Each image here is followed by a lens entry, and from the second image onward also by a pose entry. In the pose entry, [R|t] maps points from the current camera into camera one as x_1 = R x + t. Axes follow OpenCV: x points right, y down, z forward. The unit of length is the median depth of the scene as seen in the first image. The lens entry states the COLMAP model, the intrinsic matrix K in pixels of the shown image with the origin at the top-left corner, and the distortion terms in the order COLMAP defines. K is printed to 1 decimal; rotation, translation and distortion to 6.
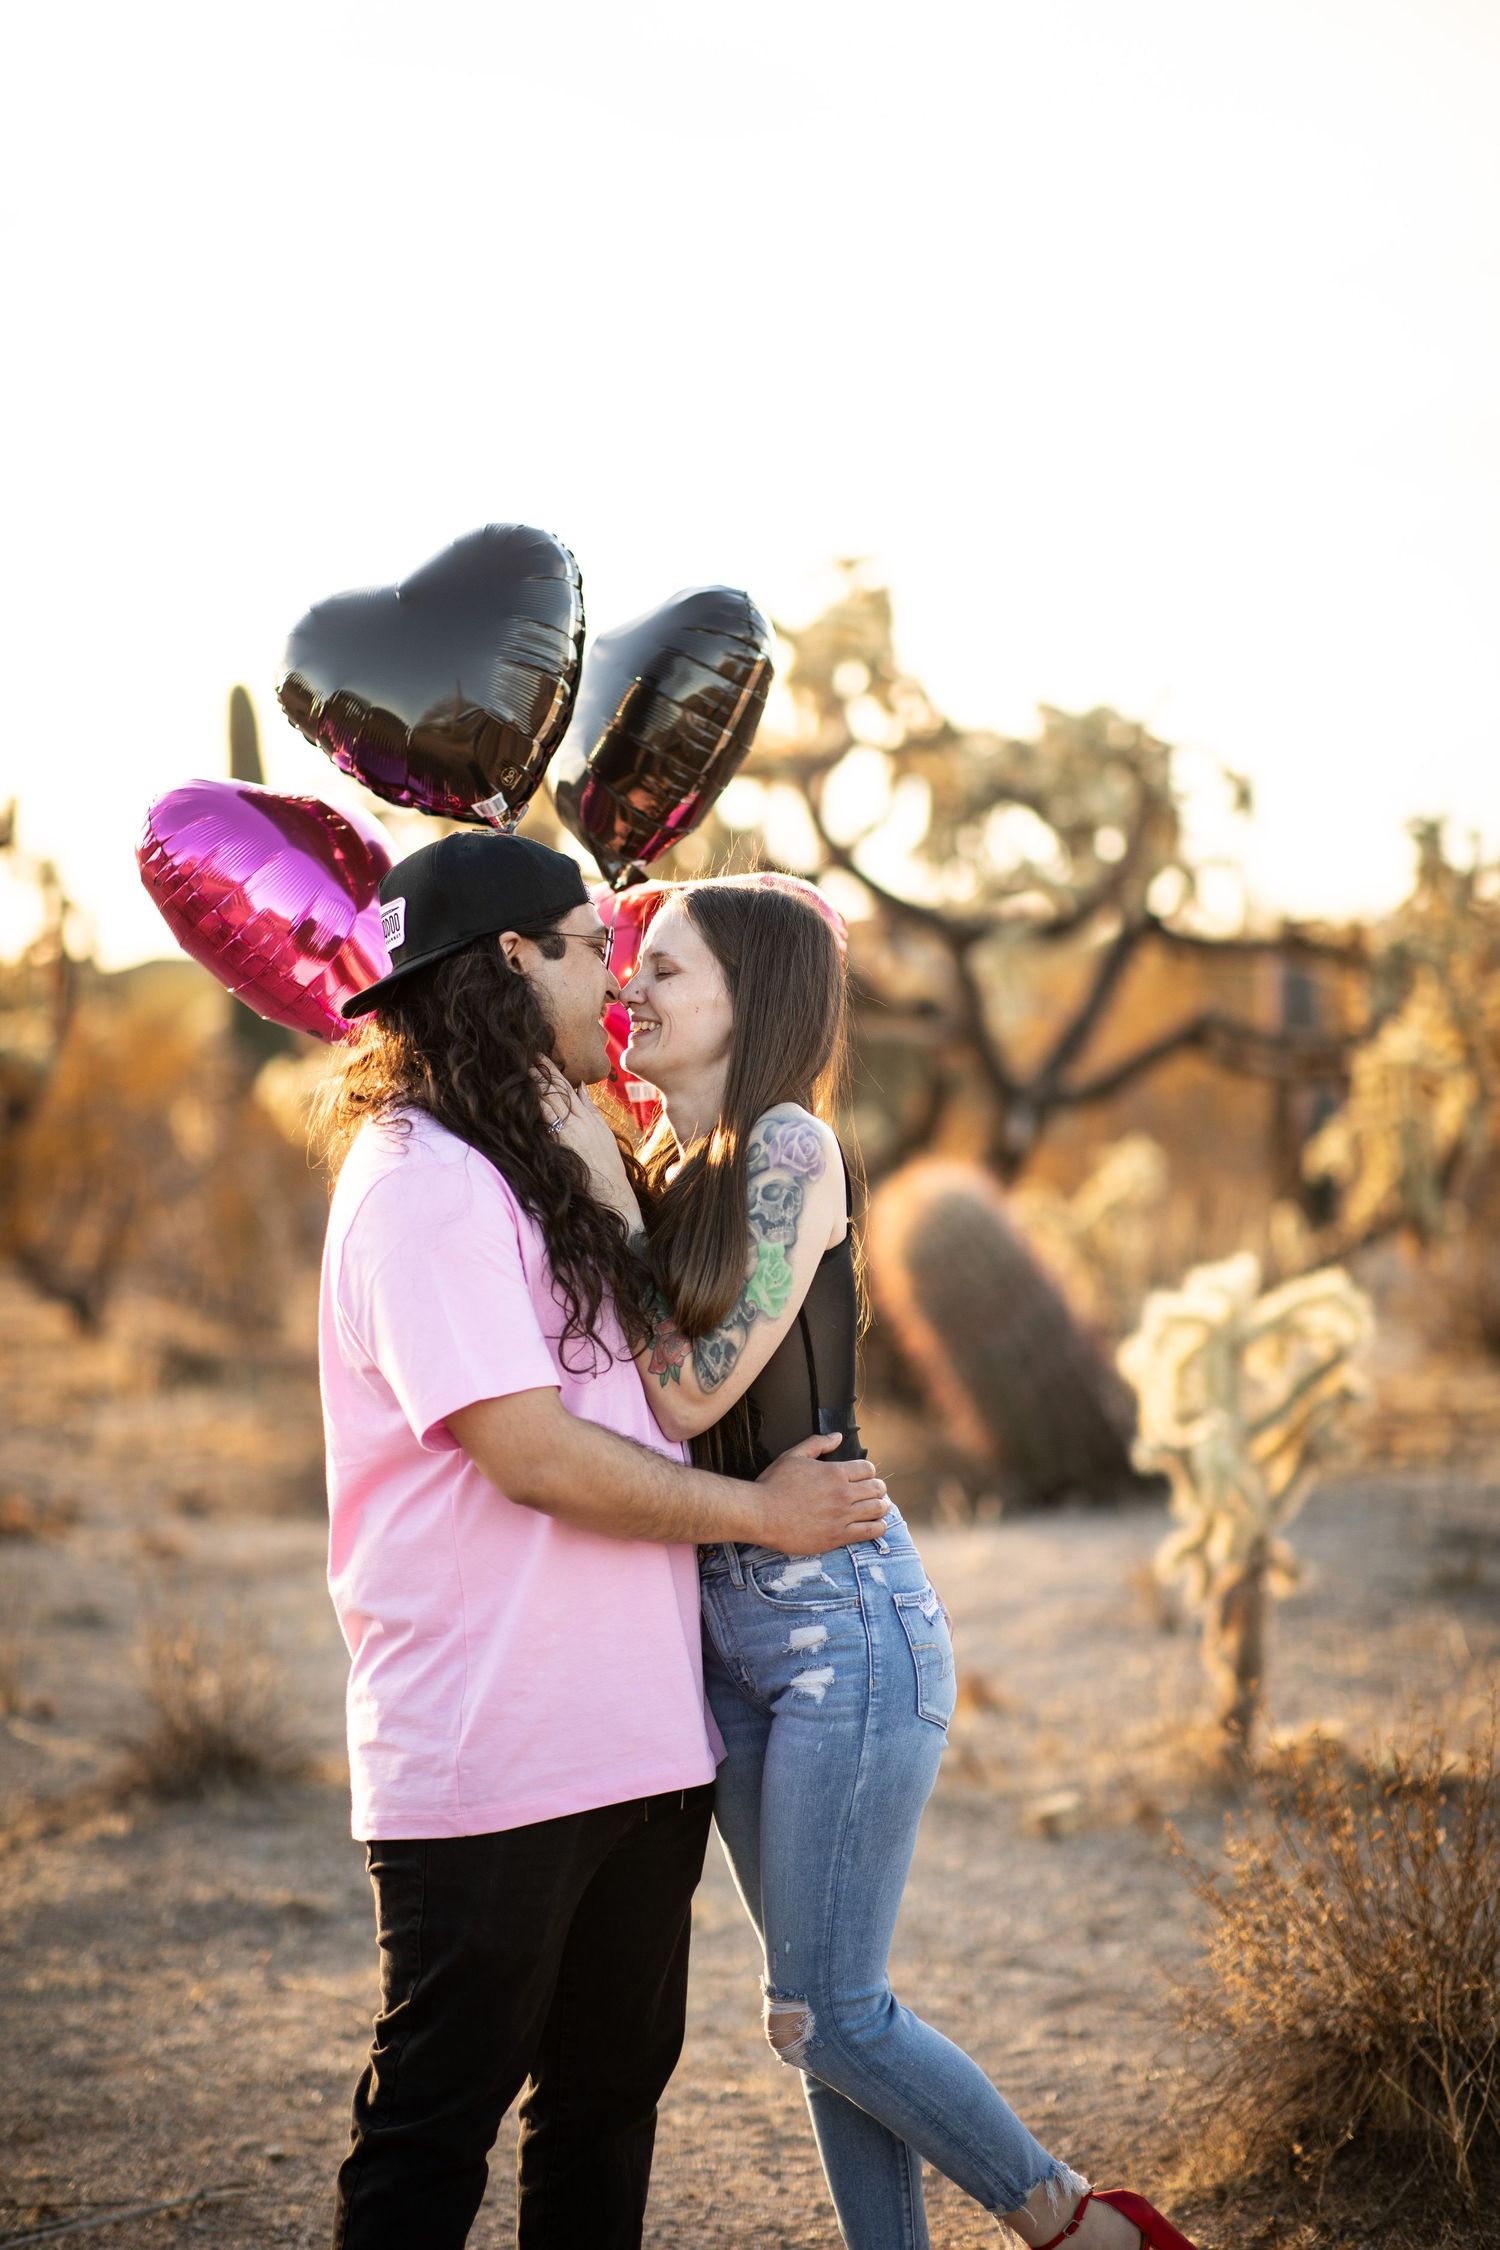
lens RADIAL K [[5377.0, 0, 750.0], [0, 5377.0, 1125.0], [0, 0, 1]] dist [0.288099, 0.641766]
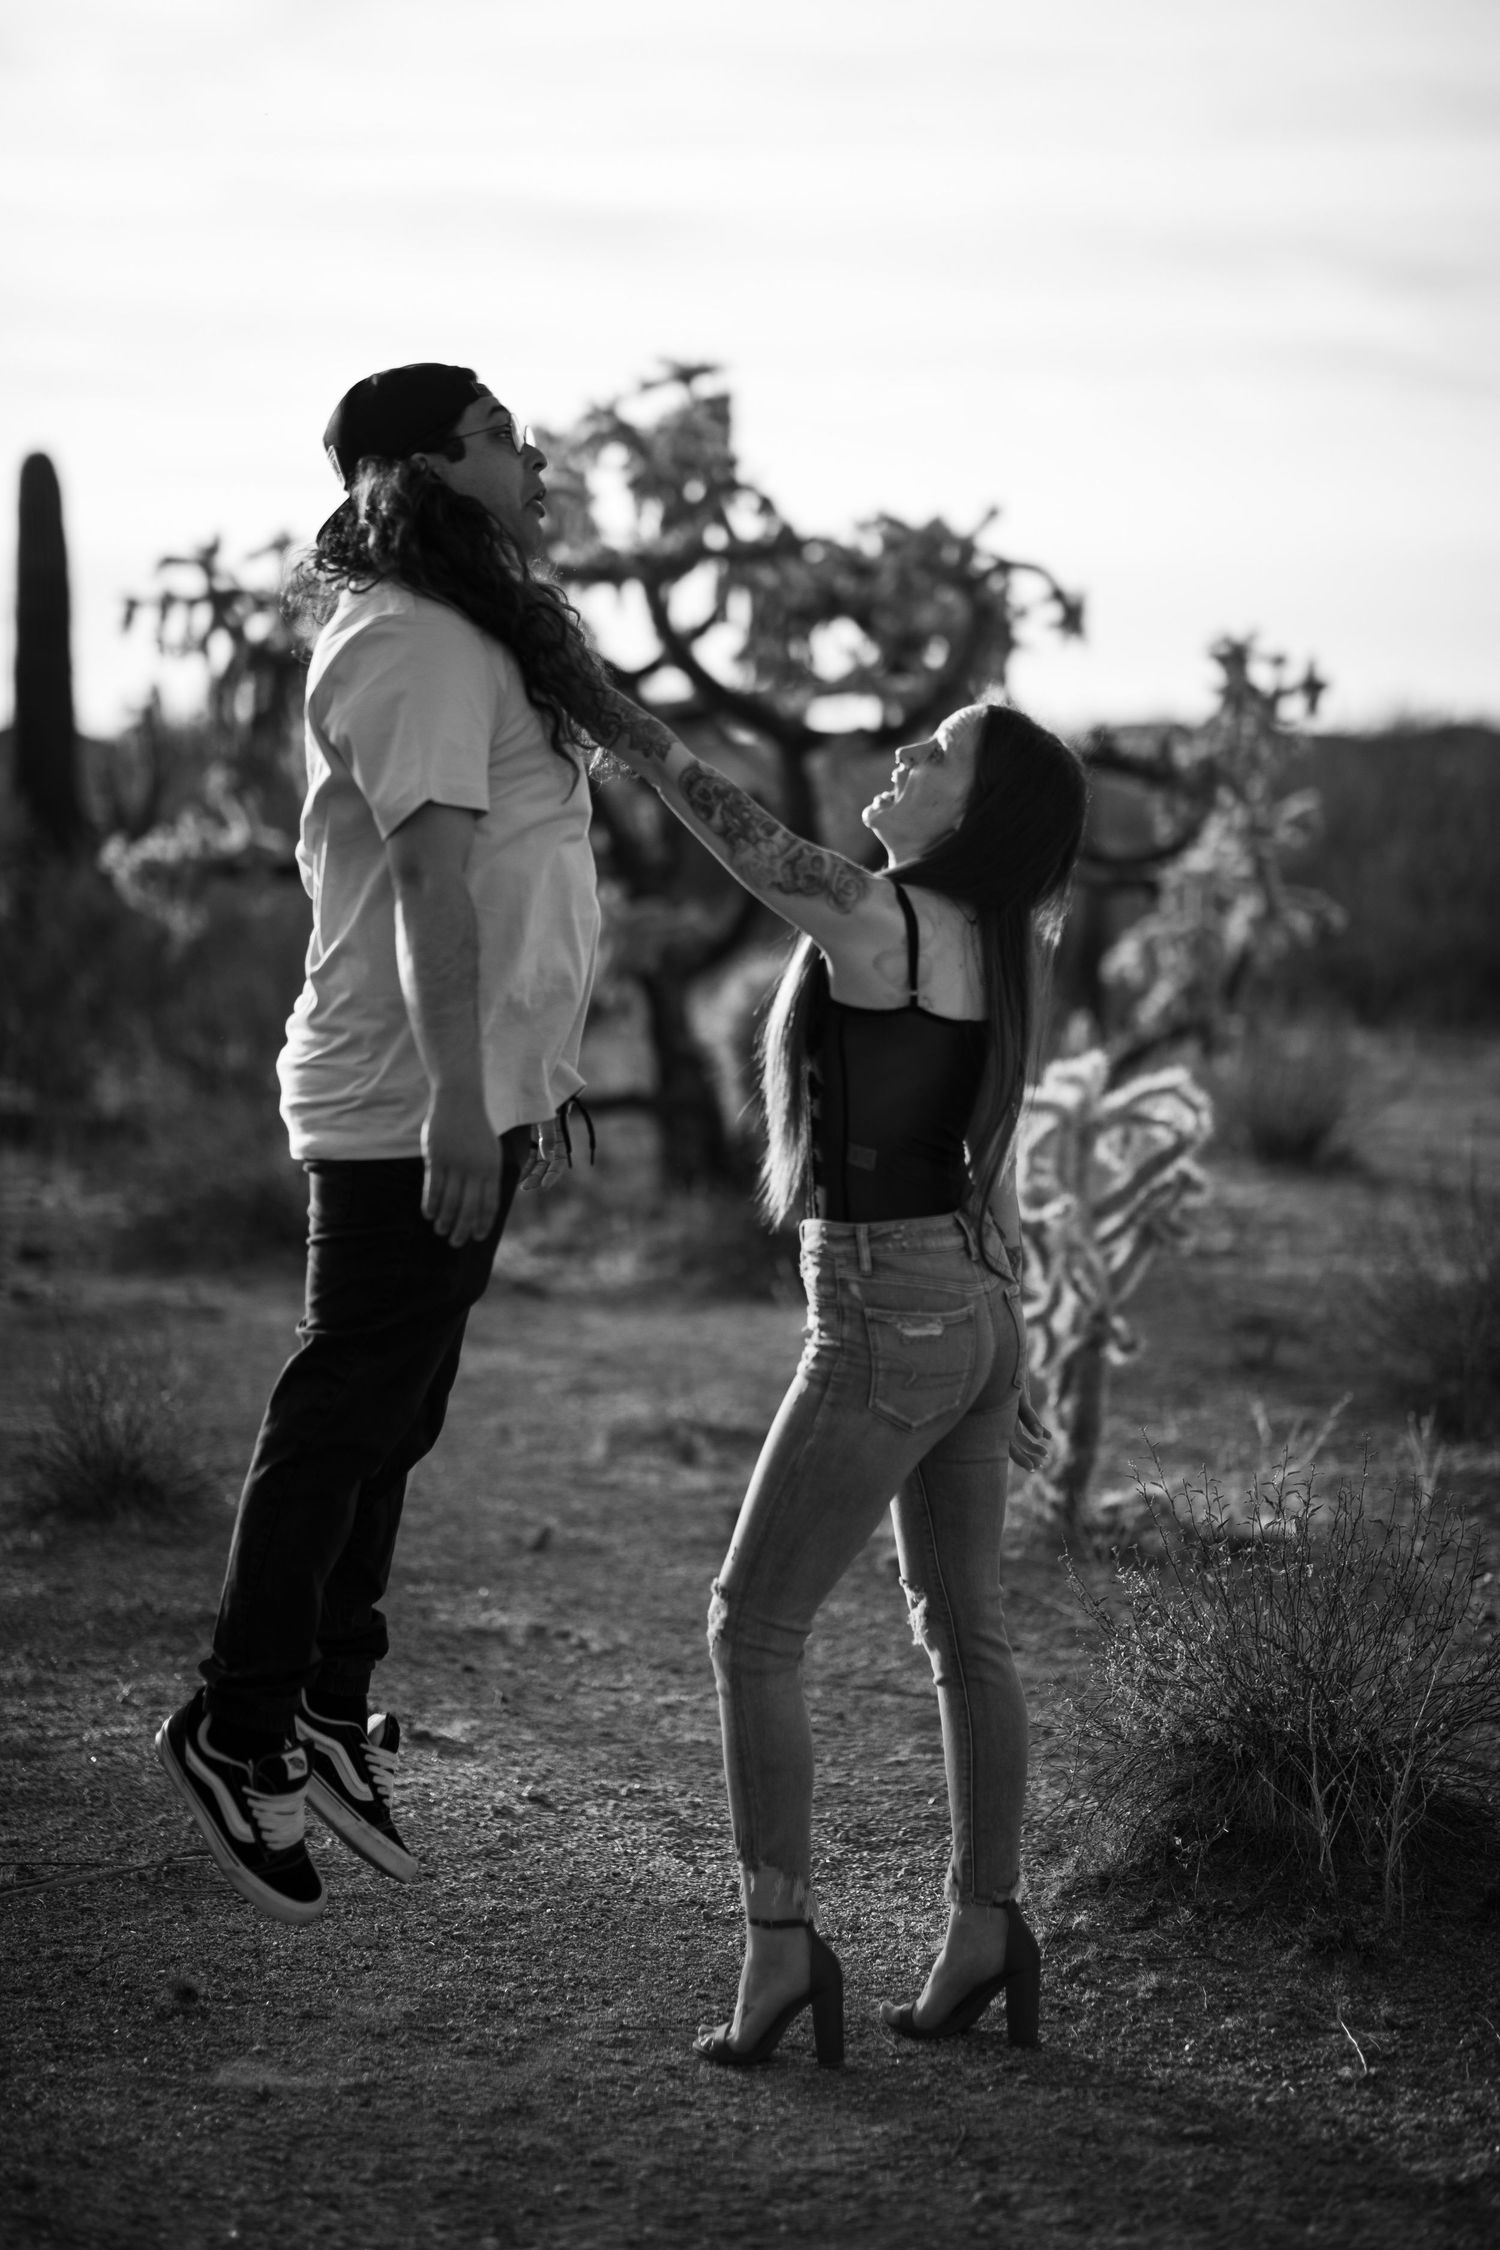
lens RADIAL K [[5377.0, 0, 750.0], [0, 5377.0, 1125.0], [0, 0, 1]] dist [0.288099, 0.641766]
pose [[0.997849, 0.037139, 0.054028, -0.044532], [-0.039150, 0.998561, 0.036663, 0.004038], [-0.052589, -0.038699, 0.997866, -0.079523]]
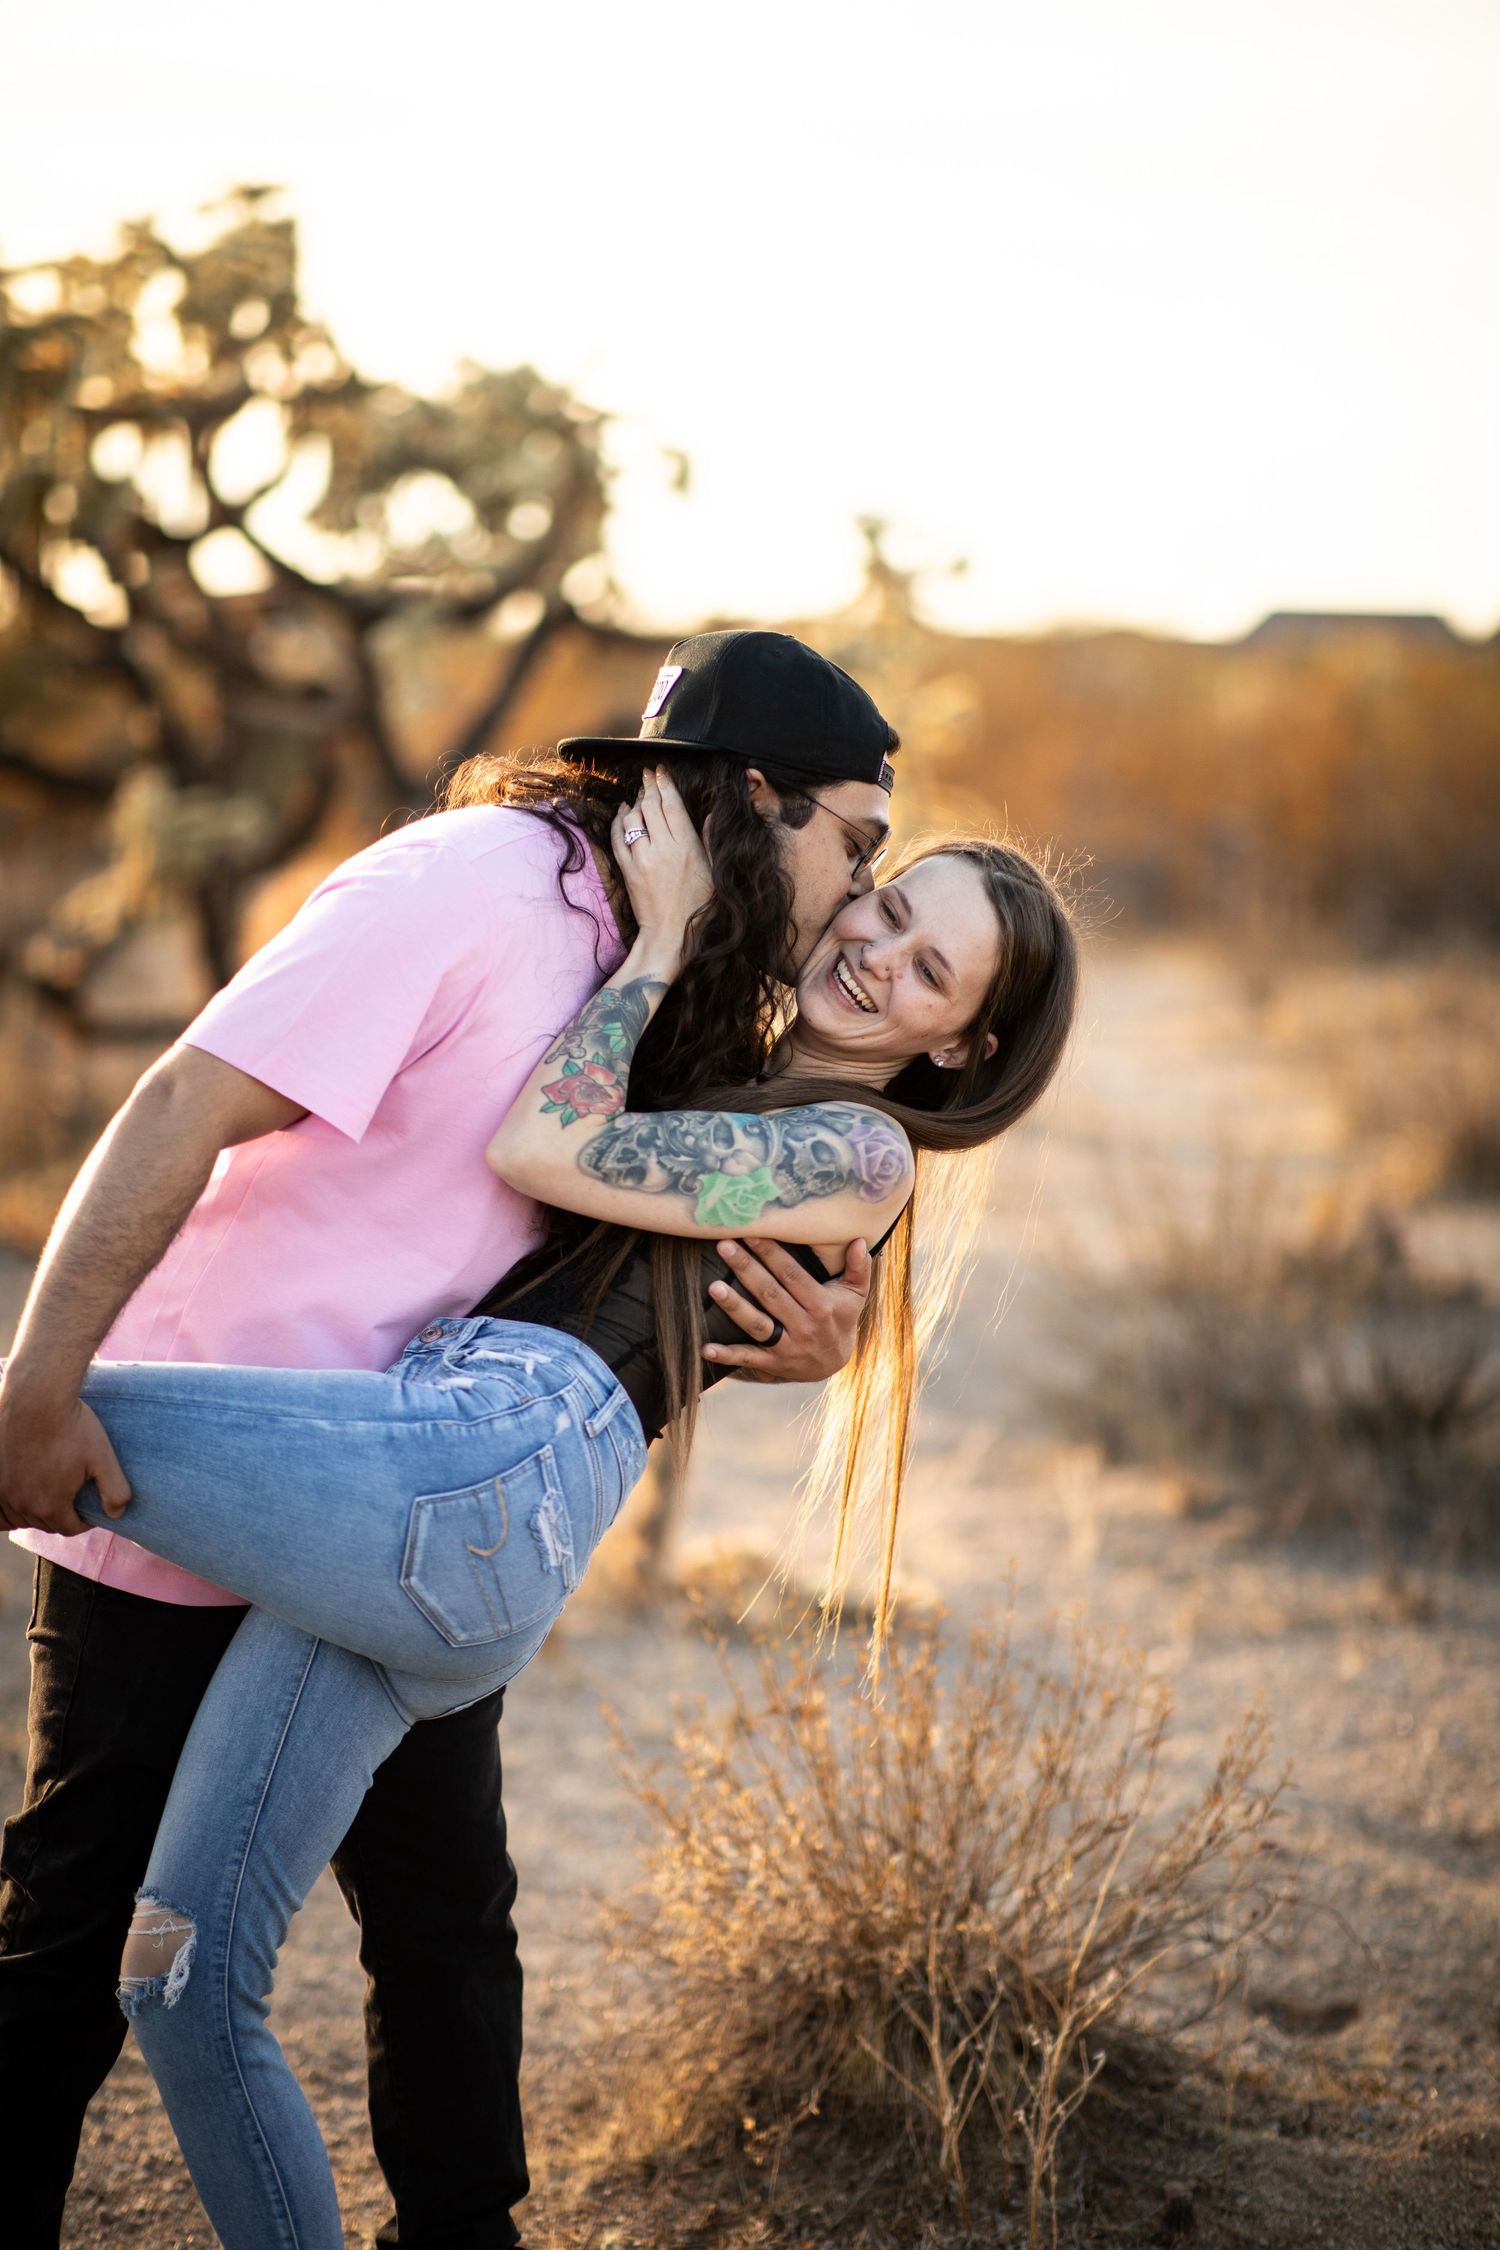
lens RADIAL K [[5417.5, 0, 630.8], [0, 5417.5, 1187.5], [0, 0, 1]] dist [-0.023379, 4.301683]
pose [[0.994183, 0.043597, 0.098486, -0.002288], [-0.050222, 0.996567, 0.065824, -0.002581], [-0.095278, -0.070387, 0.992959, 0.180033]]
